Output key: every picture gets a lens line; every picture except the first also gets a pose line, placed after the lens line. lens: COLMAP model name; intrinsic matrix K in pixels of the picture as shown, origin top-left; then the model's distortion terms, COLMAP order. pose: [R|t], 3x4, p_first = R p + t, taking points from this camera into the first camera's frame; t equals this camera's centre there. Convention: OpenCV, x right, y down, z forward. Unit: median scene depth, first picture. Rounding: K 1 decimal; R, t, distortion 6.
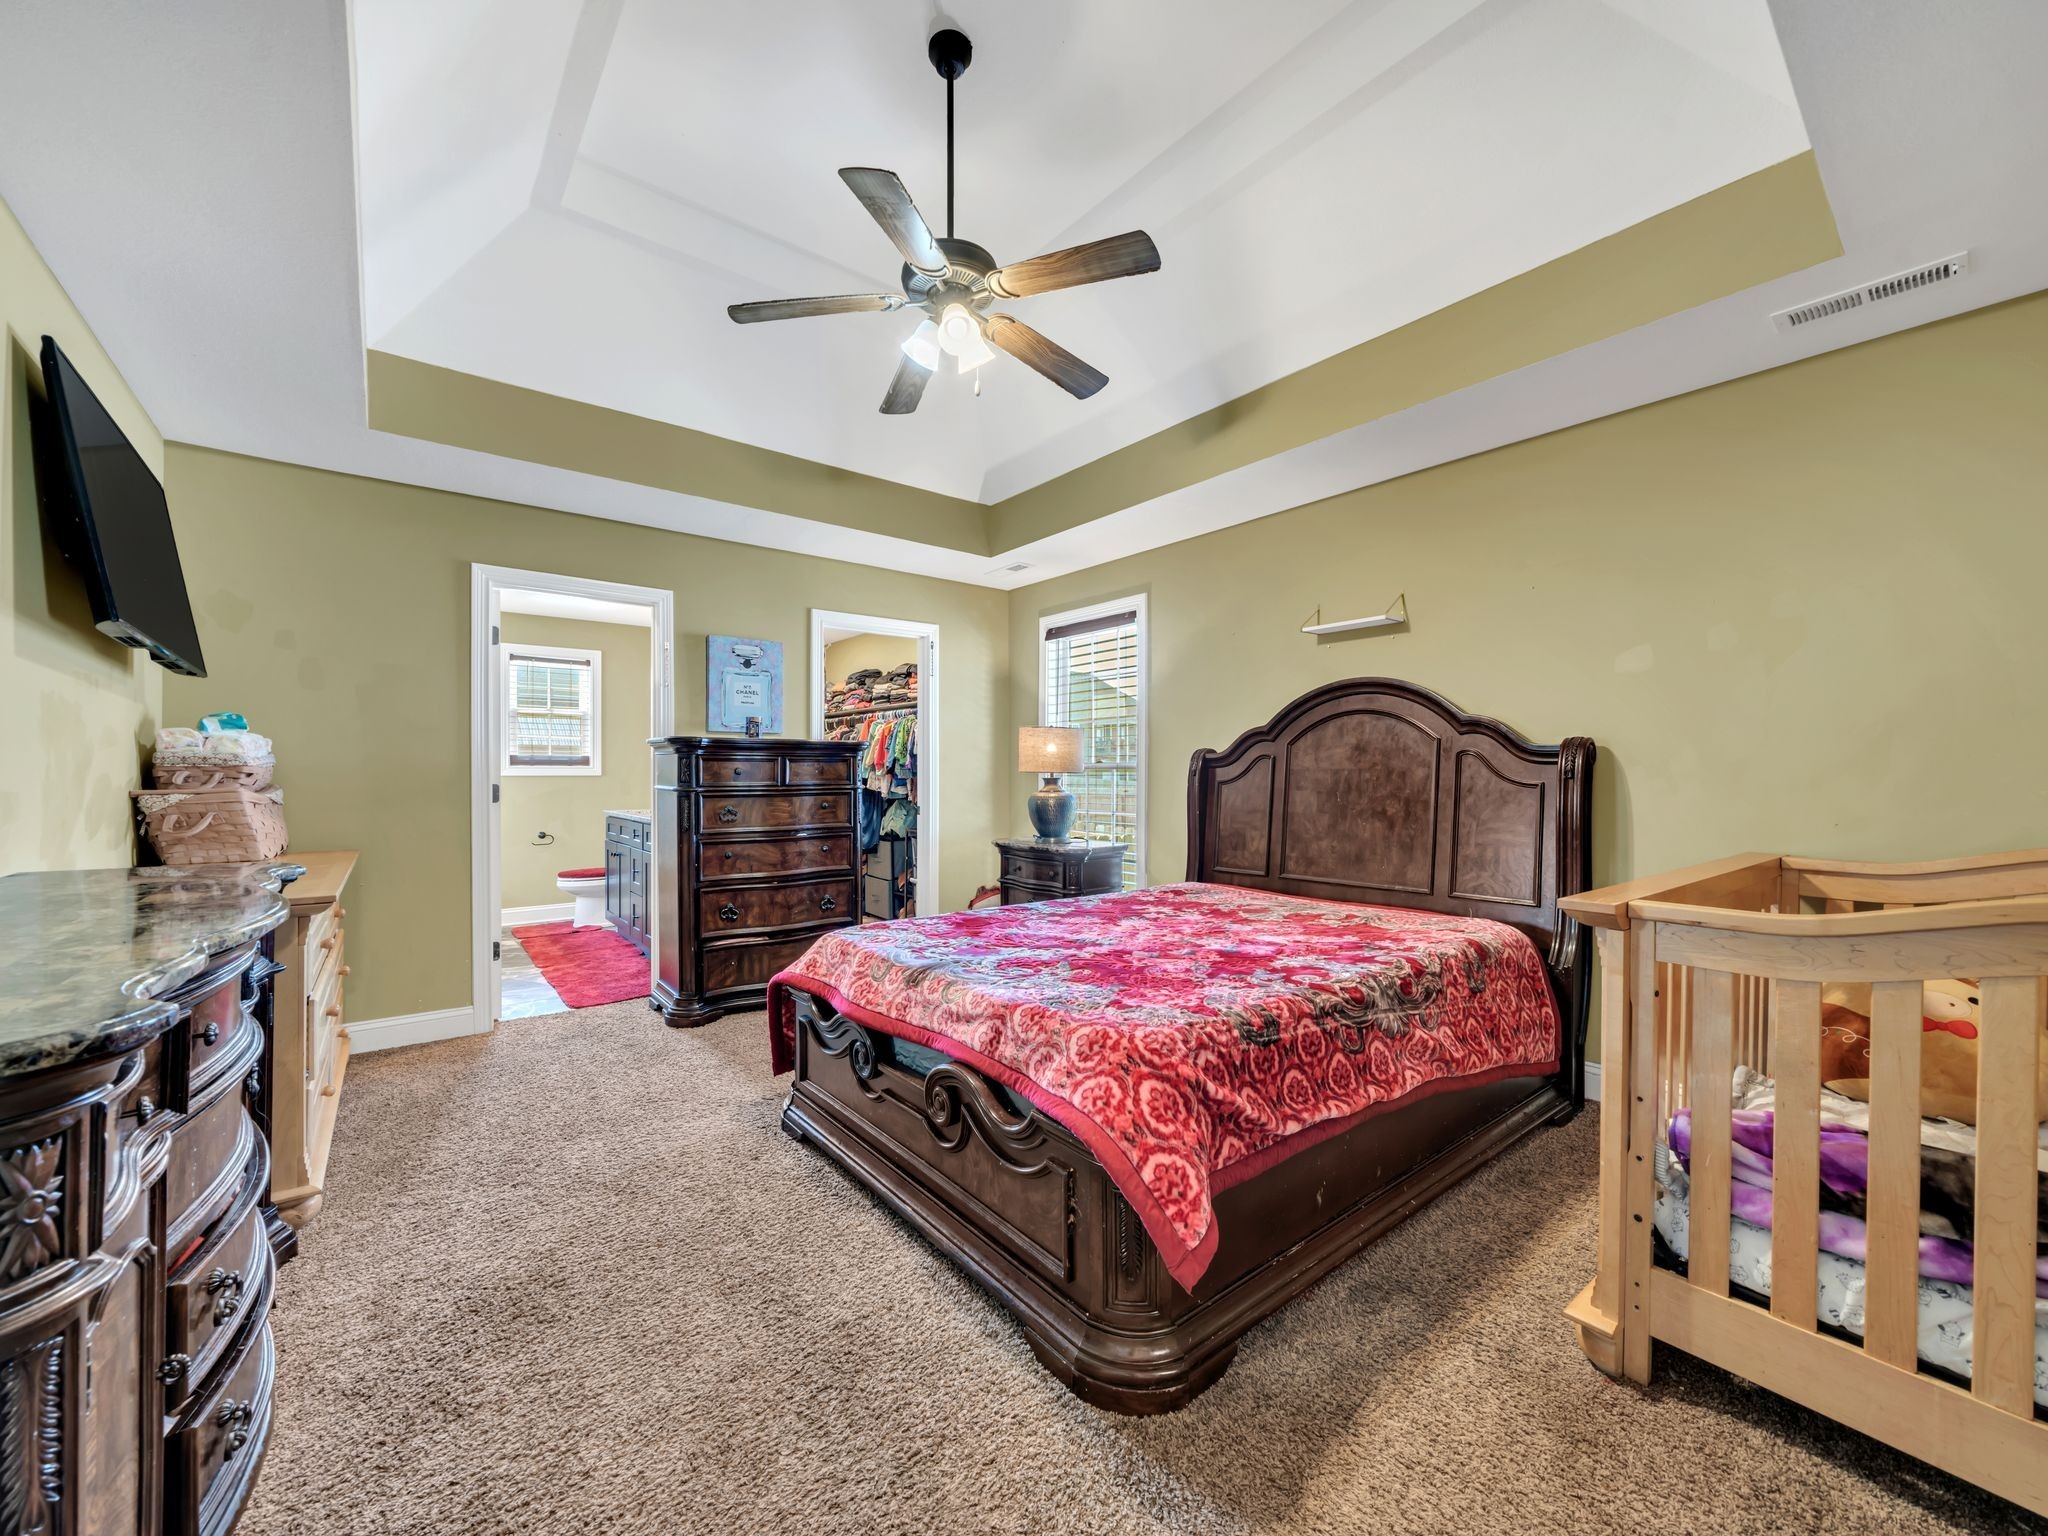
lens RADIAL K [[801.0, 0, 1007.9], [0, 801.0, 770.5], [0, 0, 1]] dist [-0.001630, -0.000886]
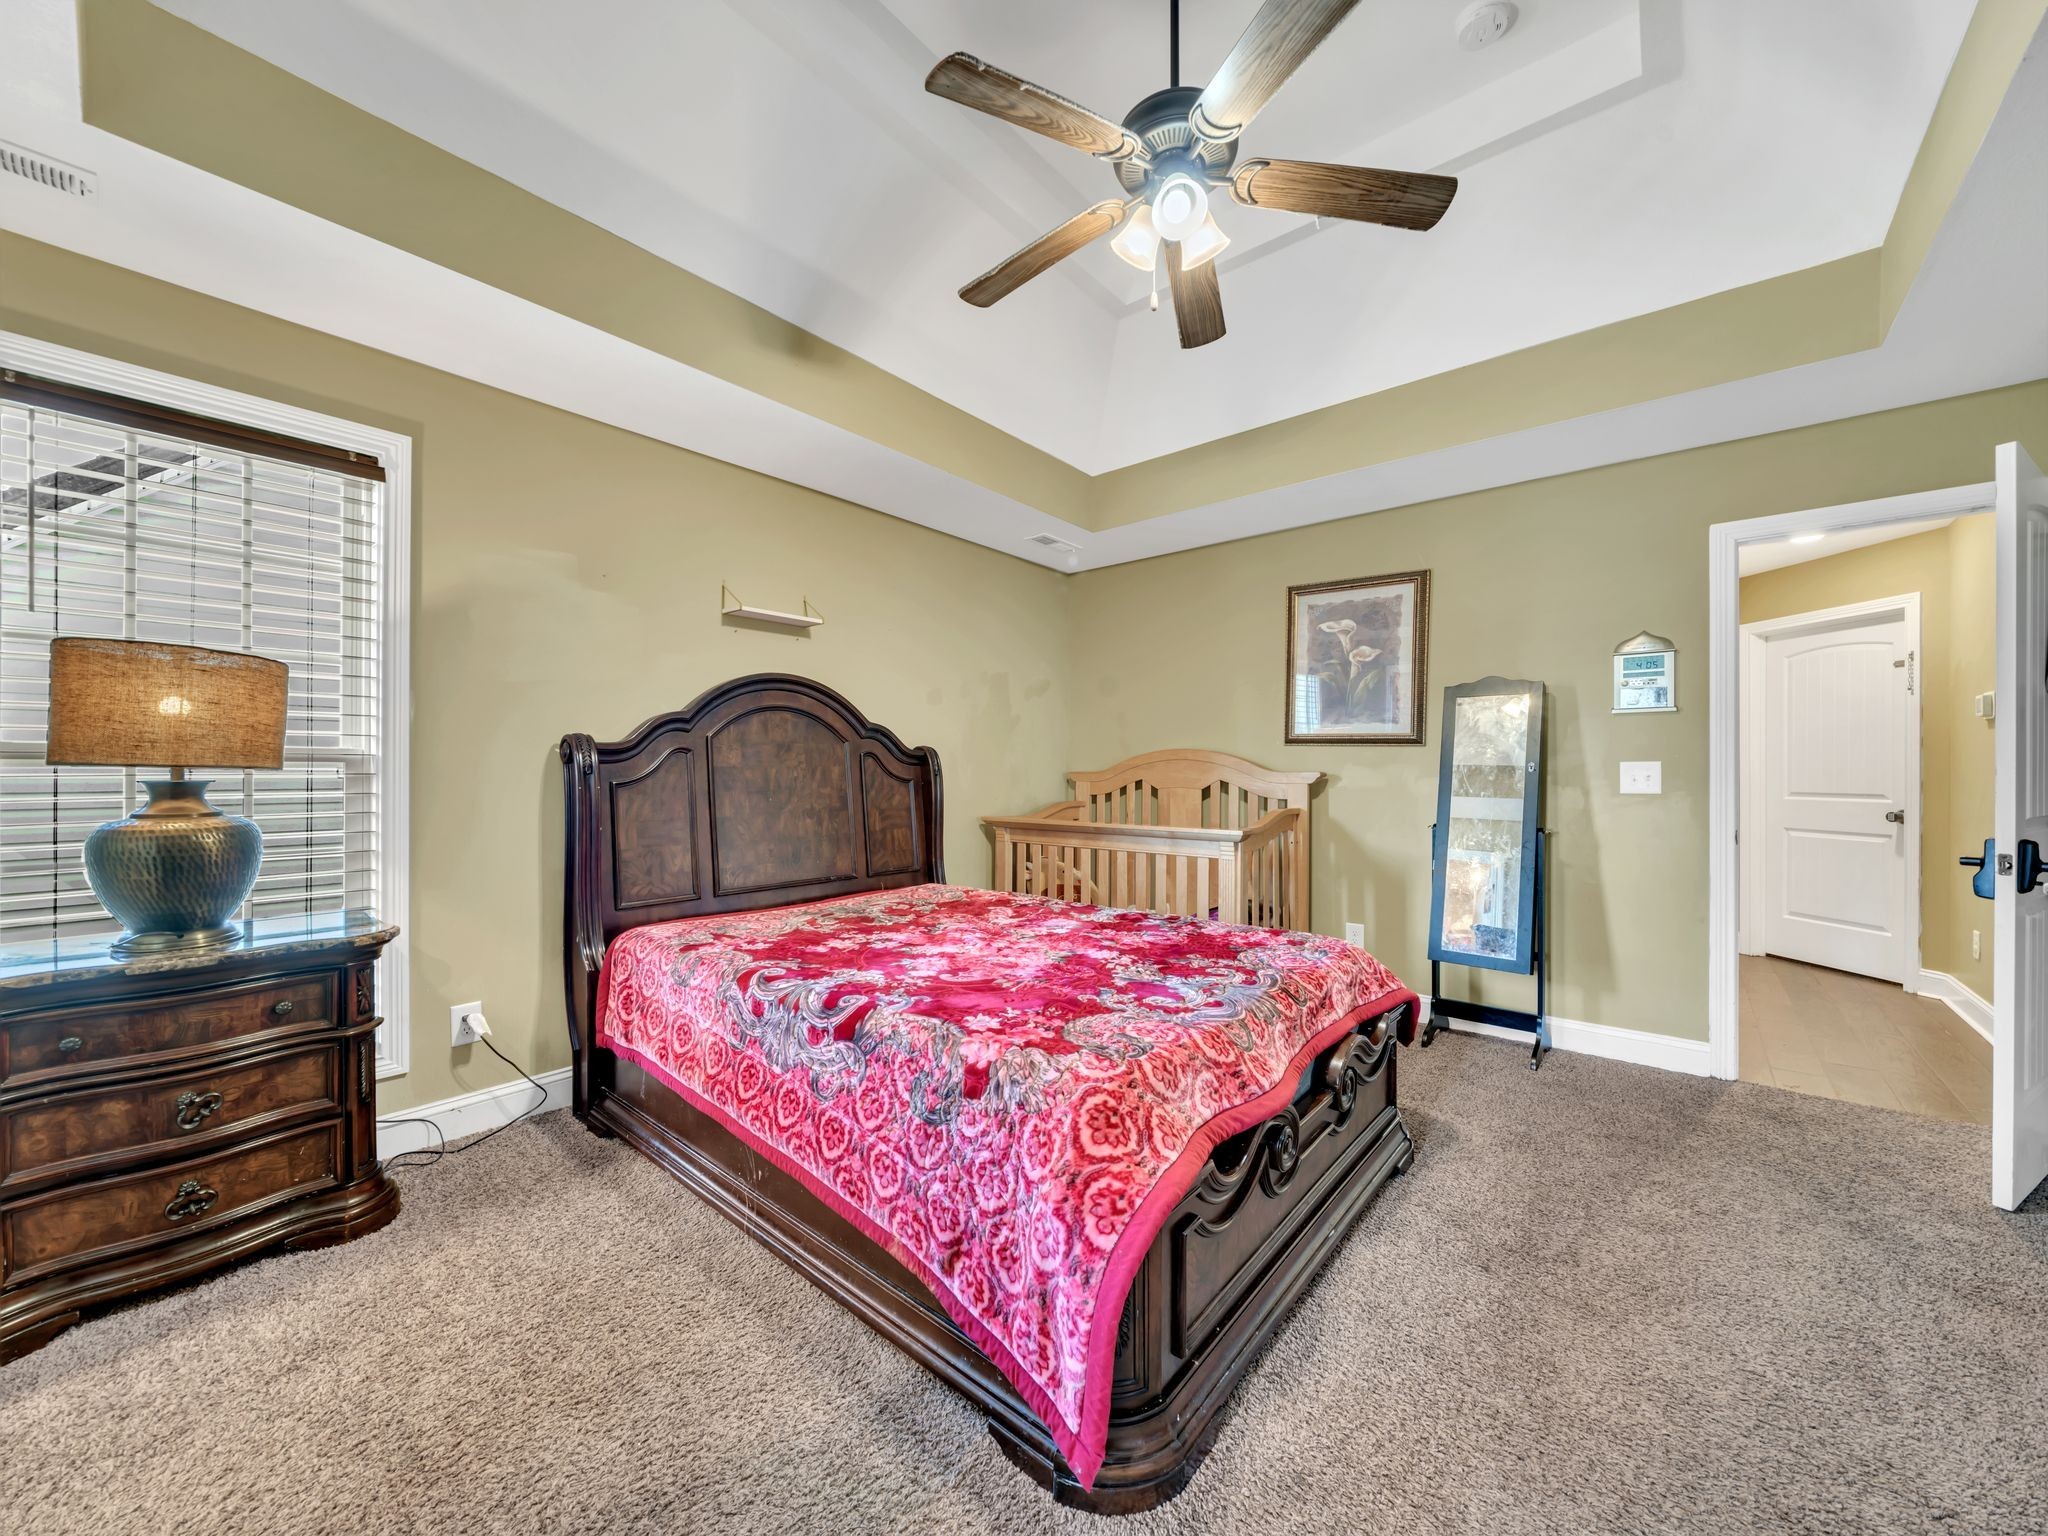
lens RADIAL K [[804.9, 0, 1006.0], [0, 804.9, 771.5], [0, 0, 1]] dist [0.001571, -0.000625]
pose [[-0.206960, 0.001133, 0.978349, -0.549586], [-0.002963, 0.999994, -0.001785, 0.004260], [-0.978345, -0.003268, -0.206956, 0.892248]]
